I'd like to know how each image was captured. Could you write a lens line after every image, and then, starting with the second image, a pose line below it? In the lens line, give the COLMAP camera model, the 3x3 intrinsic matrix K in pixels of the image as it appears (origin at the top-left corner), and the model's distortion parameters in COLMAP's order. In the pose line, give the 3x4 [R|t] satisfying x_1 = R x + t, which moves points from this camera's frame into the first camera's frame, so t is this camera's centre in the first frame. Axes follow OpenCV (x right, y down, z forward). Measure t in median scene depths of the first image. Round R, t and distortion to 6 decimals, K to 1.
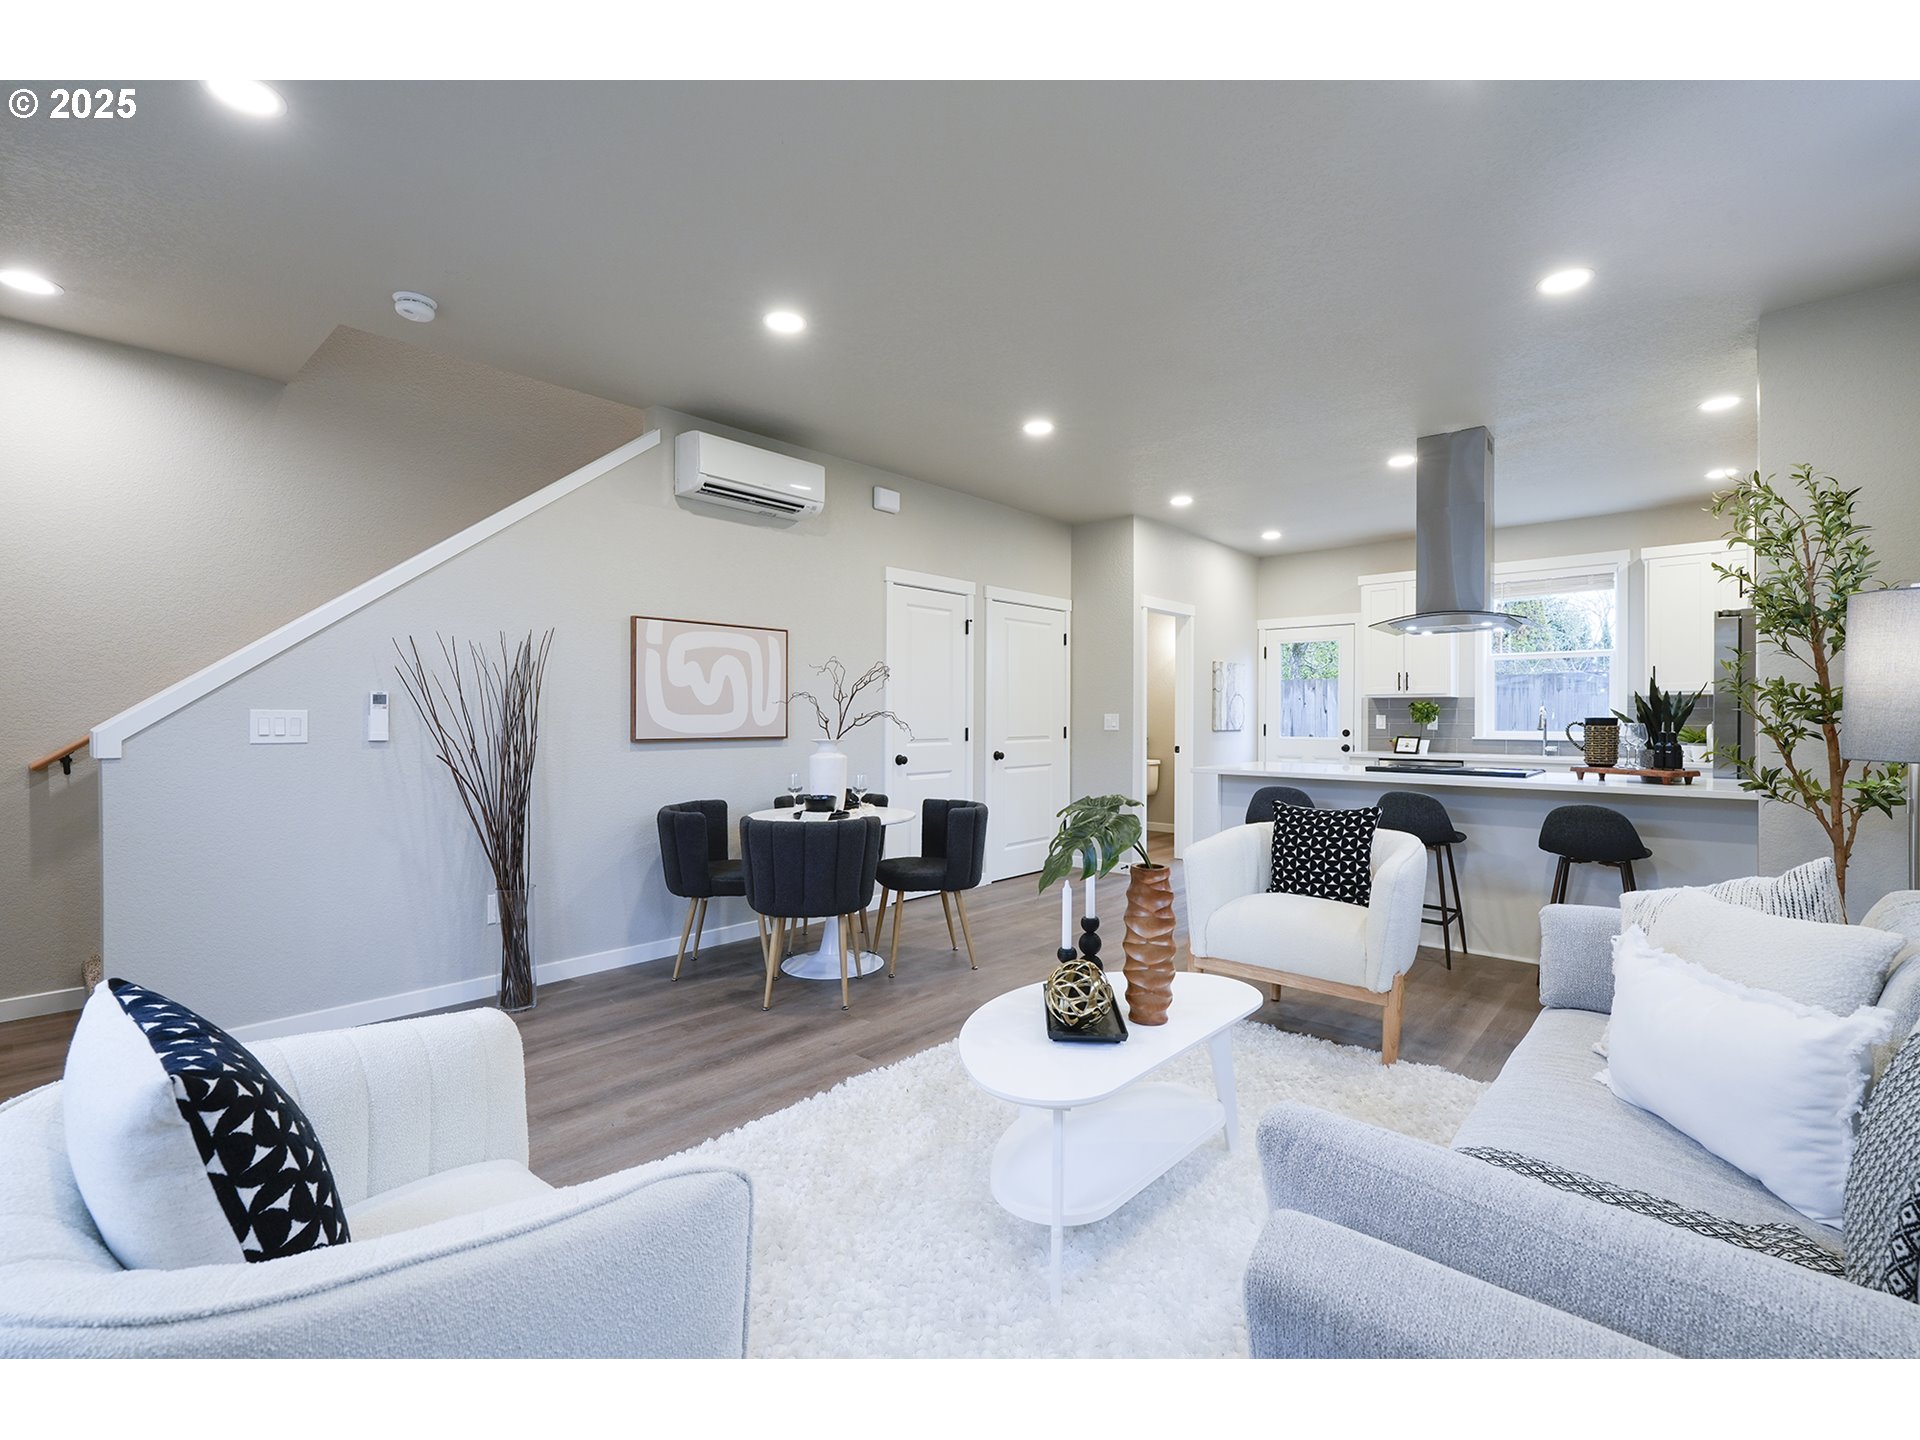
lens RADIAL K [[851.0, 0, 955.1], [0, 851.0, 718.7], [0, 0, 1]] dist [-0.012519, -0.000243]
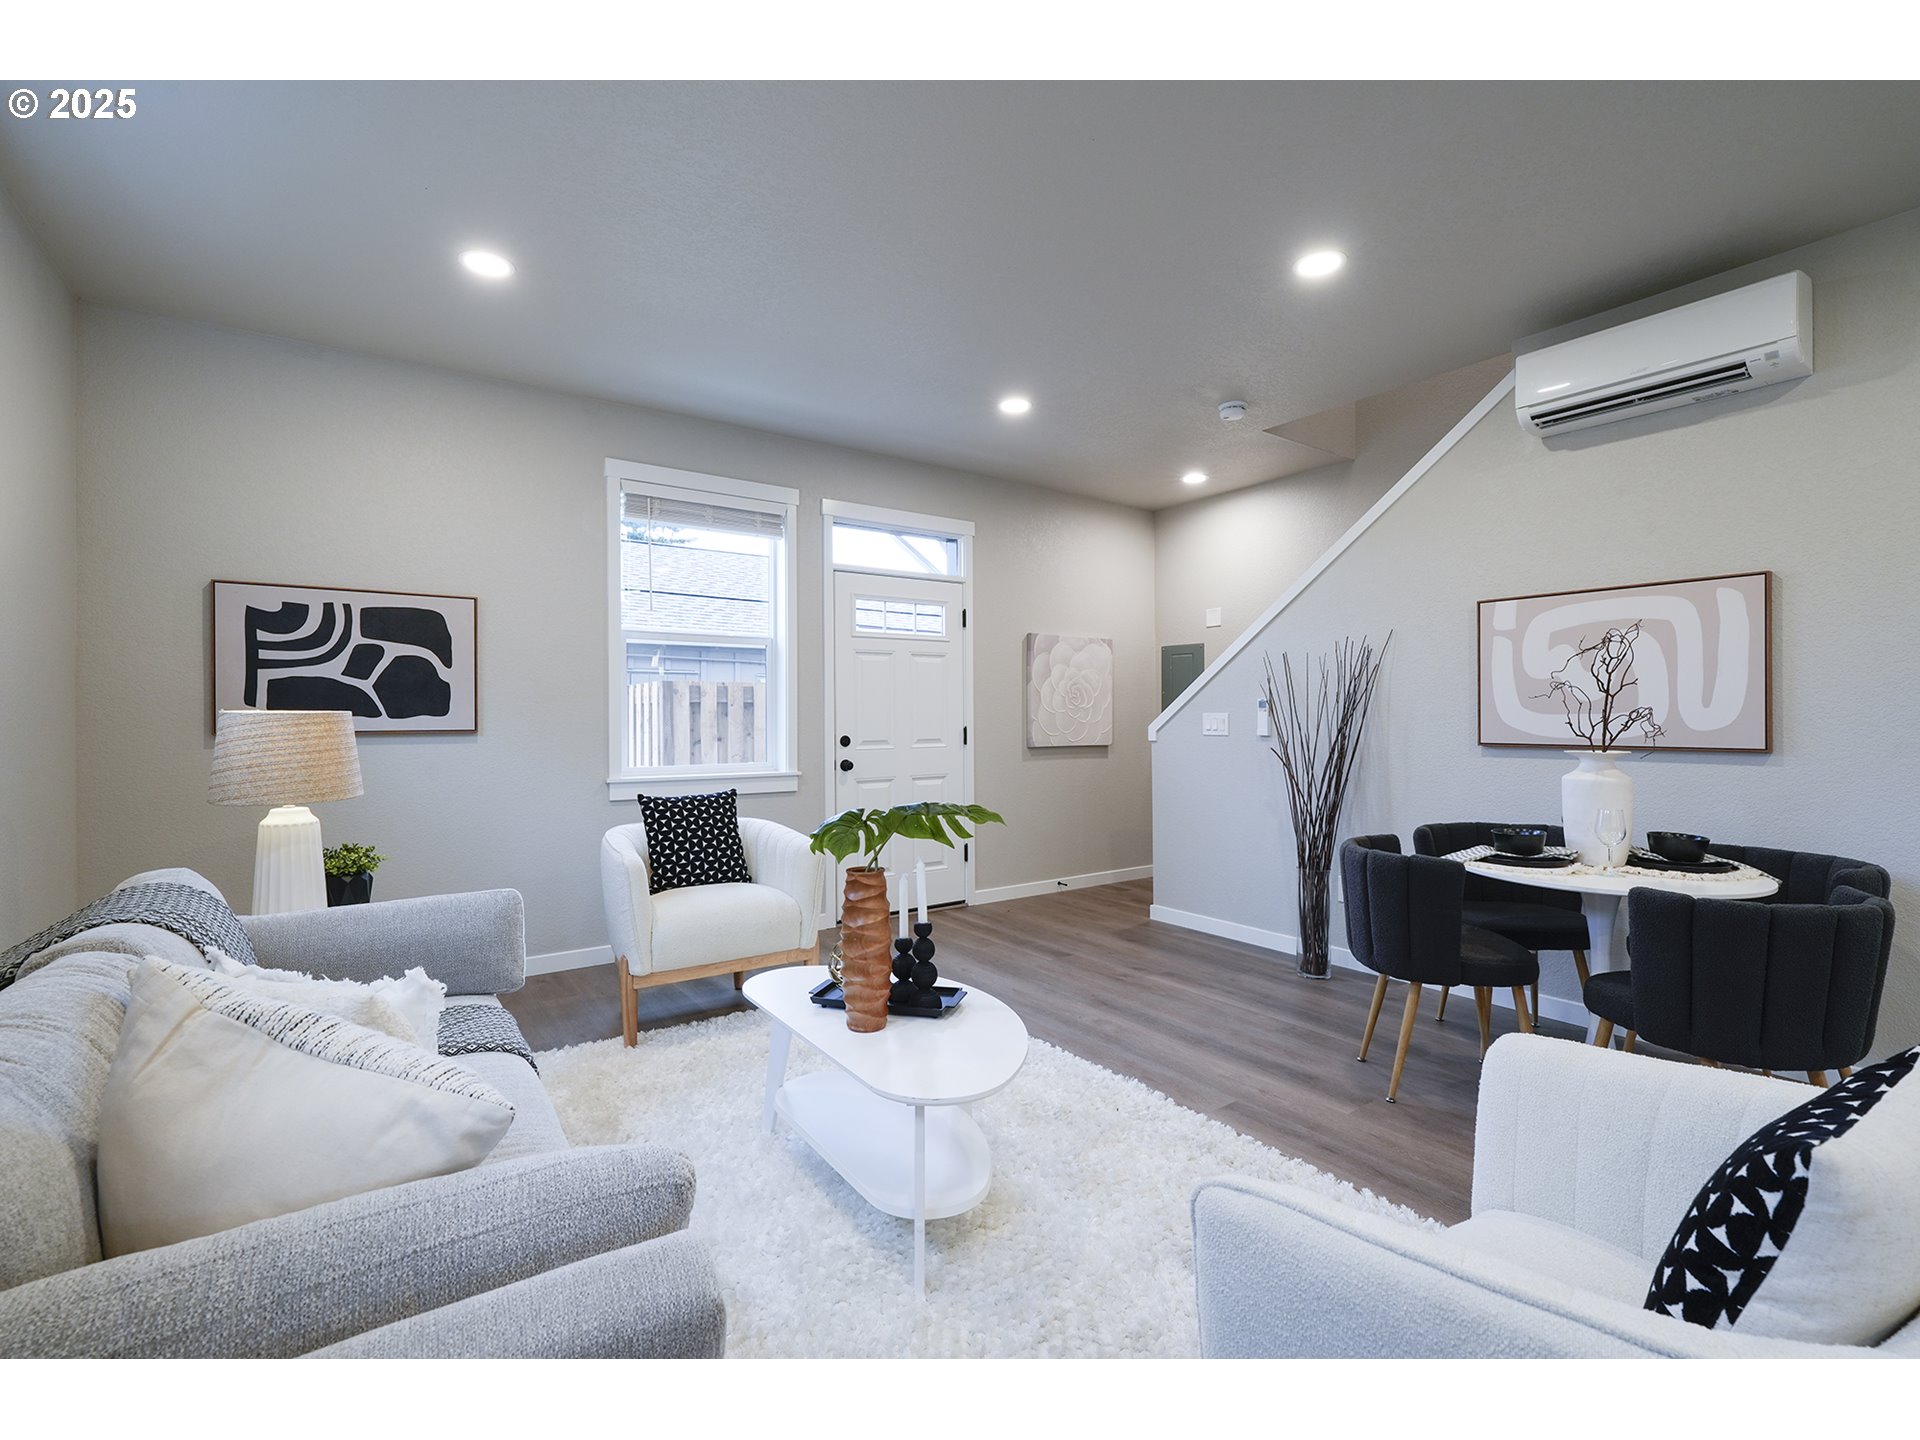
lens RADIAL K [[851.0, 0, 961.7], [0, 851.0, 717.6], [0, 0, 1]] dist [-0.012519, -0.000243]
pose [[-0.217715, -0.002182, -0.976010, 1.077195], [0.001072, 0.999996, -0.002475, 0.000290], [0.976012, -0.001586, -0.217712, 1.228889]]
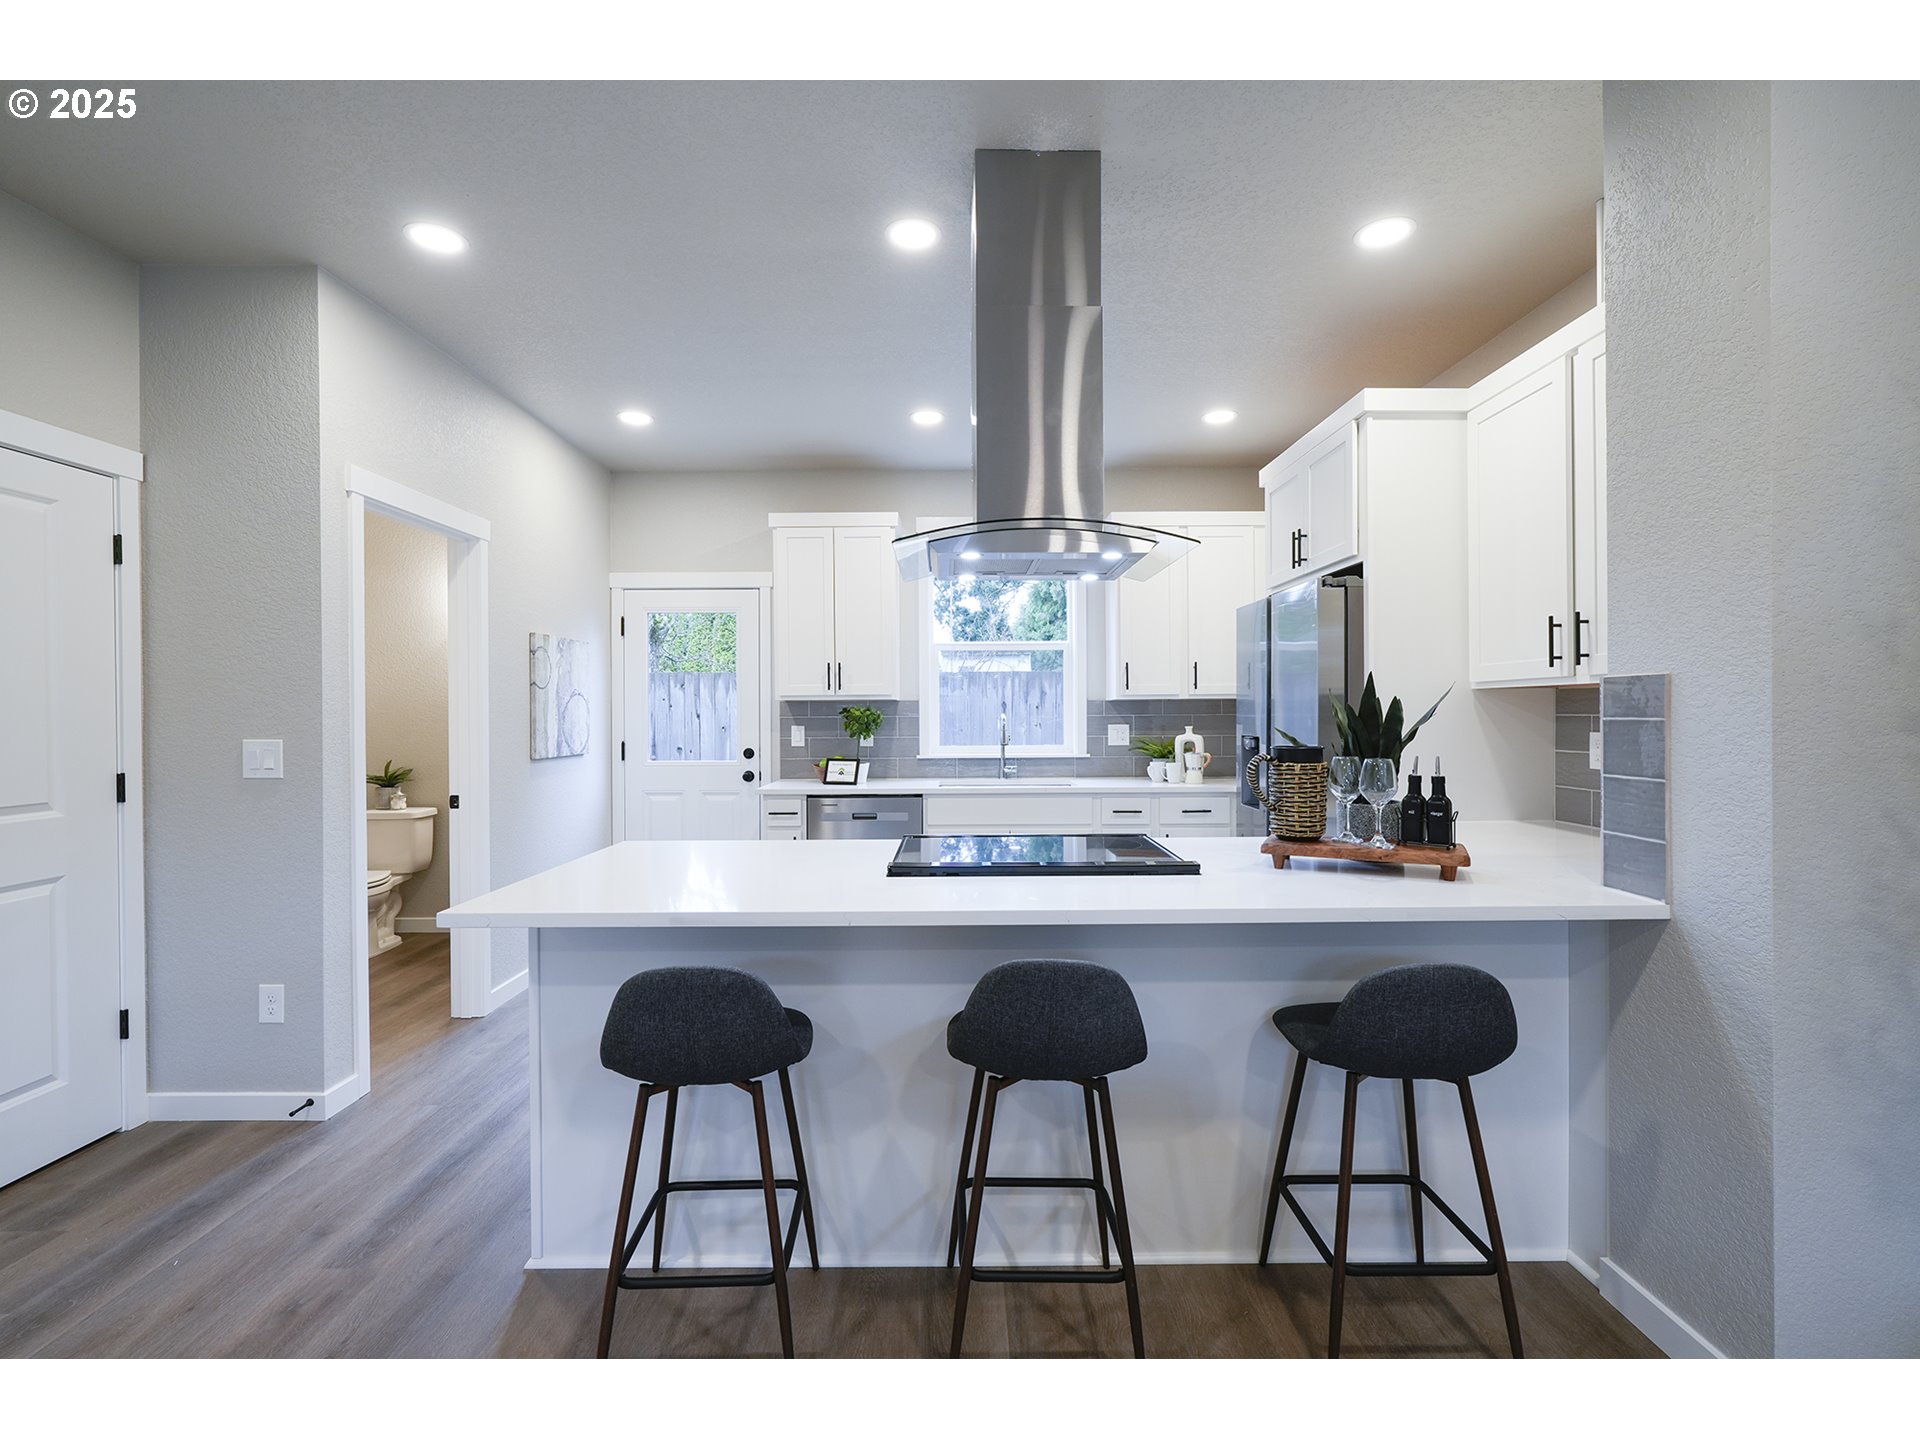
lens RADIAL K [[851.0, 0, 966.0], [0, 851.0, 717.3], [0, 0, 1]] dist [-0.012519, -0.000243]
pose [[0.729178, -0.010789, 0.684239, 0.131994], [0.009689, 0.999938, 0.005441, -0.013205], [-0.684256, 0.002662, 0.729237, 0.402868]]
